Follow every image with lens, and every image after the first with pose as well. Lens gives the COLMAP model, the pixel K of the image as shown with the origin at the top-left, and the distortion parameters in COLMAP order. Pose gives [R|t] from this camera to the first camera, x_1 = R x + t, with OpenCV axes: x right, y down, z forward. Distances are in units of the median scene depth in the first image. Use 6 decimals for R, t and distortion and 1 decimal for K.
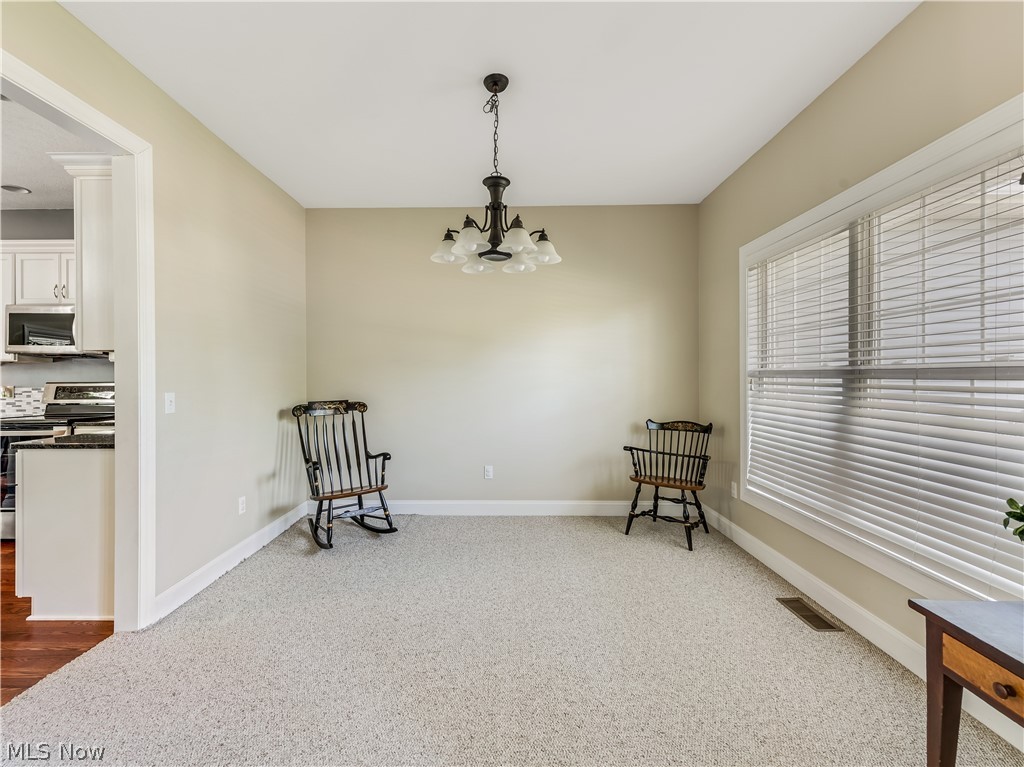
lens RADIAL K [[460.4, 0, 506.4], [0, 460.4, 379.6], [0, 0, 1]] dist [0.012616, -0.004347]
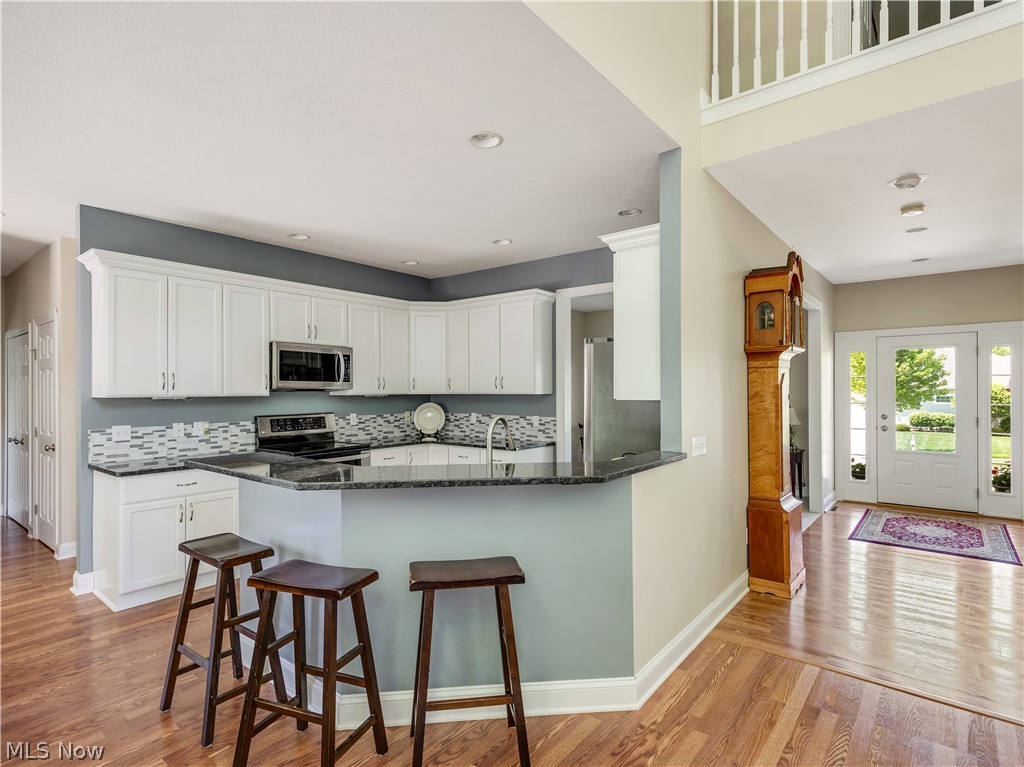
lens RADIAL K [[513.3, 0, 497.7], [0, 513.3, 394.4], [0, 0, 1]] dist [0.009922, 0.001305]
pose [[0.627165, -0.008674, 0.778838, -1.551393], [0.007113, 0.999960, 0.005409, -0.043420], [-0.778854, 0.002148, 0.627201, -0.102769]]
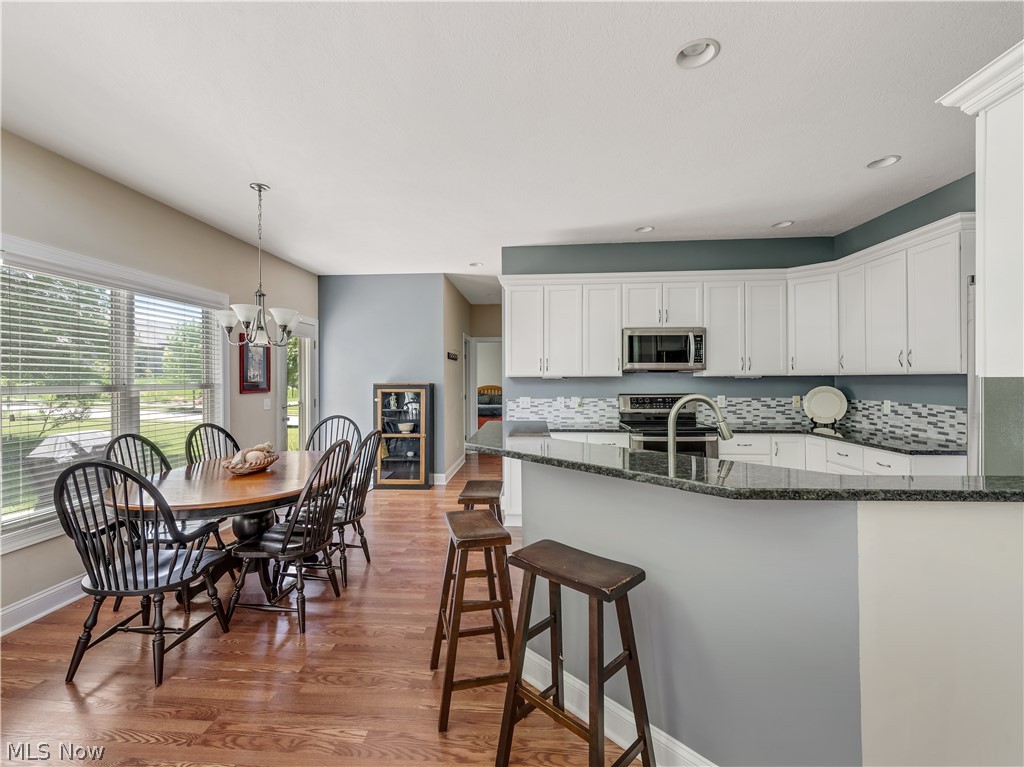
lens RADIAL K [[460.4, 0, 511.6], [0, 460.4, 379.2], [0, 0, 1]] dist [0.012616, -0.004347]
pose [[0.998724, -0.003636, -0.050363, -1.218796], [0.003484, 0.999989, -0.003123, -0.028534], [0.050373, 0.002944, 0.998726, -0.164364]]
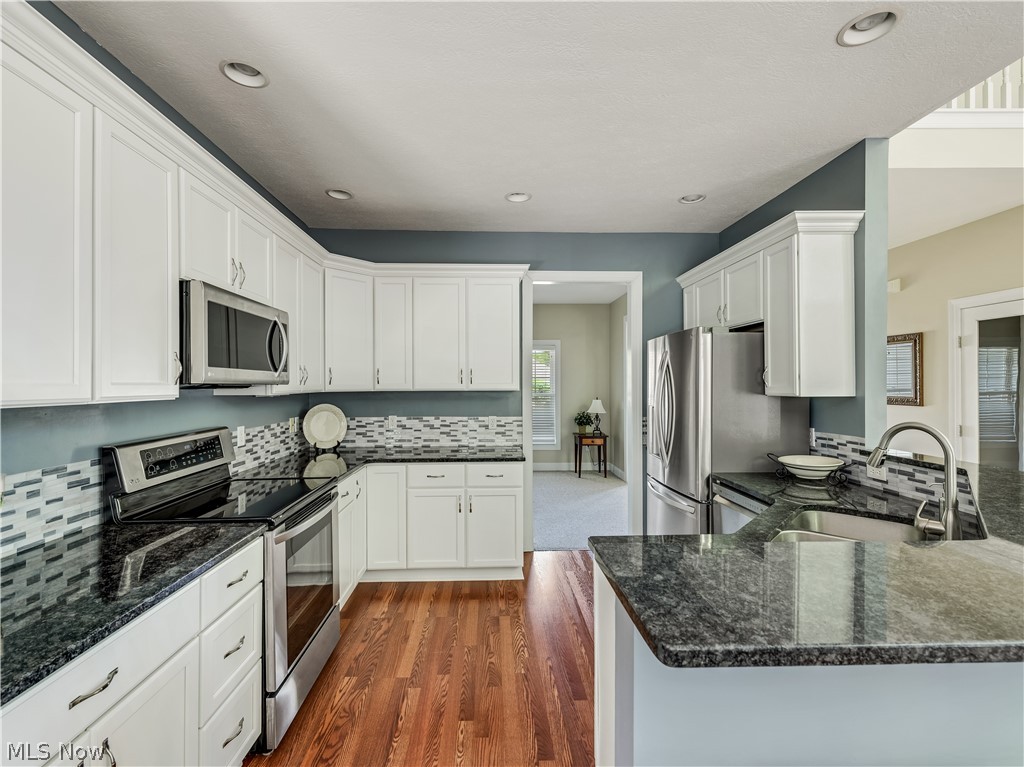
lens RADIAL K [[460.4, 0, 495.6], [0, 460.4, 386.3], [0, 0, 1]] dist [0.012616, -0.004347]
pose [[-0.040128, -0.005887, 0.999177, -1.461248], [0.008752, 0.999942, 0.006243, -0.050678], [-0.999156, 0.008995, -0.040074, 0.666257]]
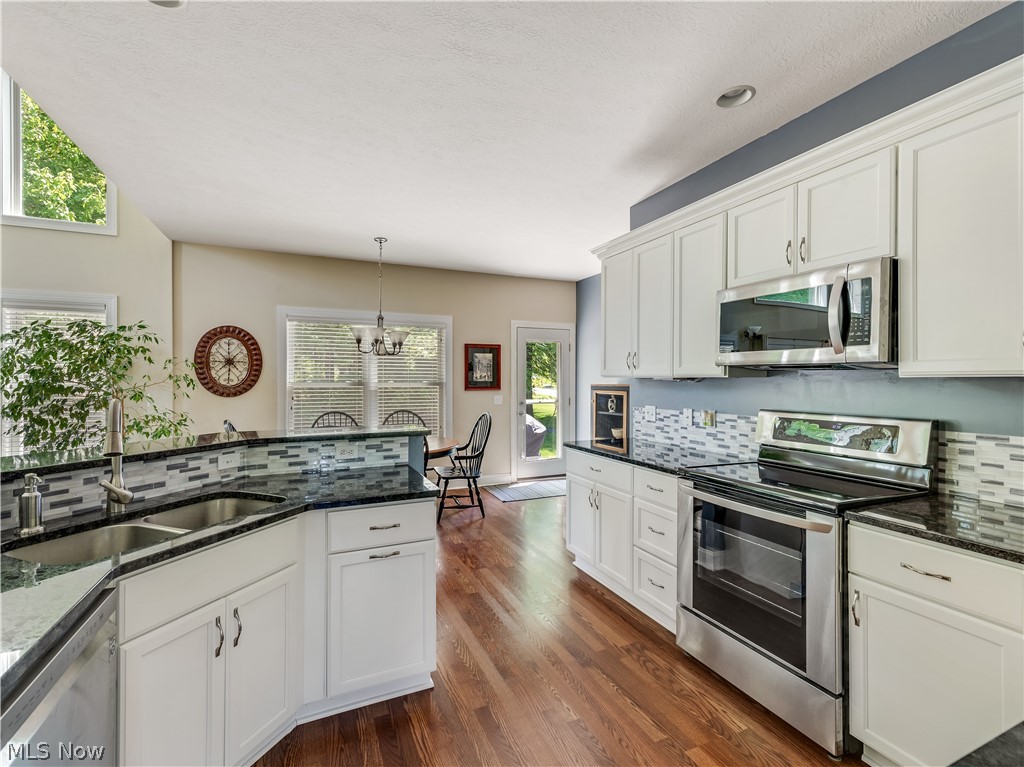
lens RADIAL K [[460.4, 0, 506.5], [0, 460.4, 379.3], [0, 0, 1]] dist [0.012616, -0.004347]
pose [[0.412562, 0.000484, -0.910930, -0.568282], [-0.001027, 0.999999, 0.000066, -0.035064], [0.910929, 0.000909, 0.412562, 0.432487]]
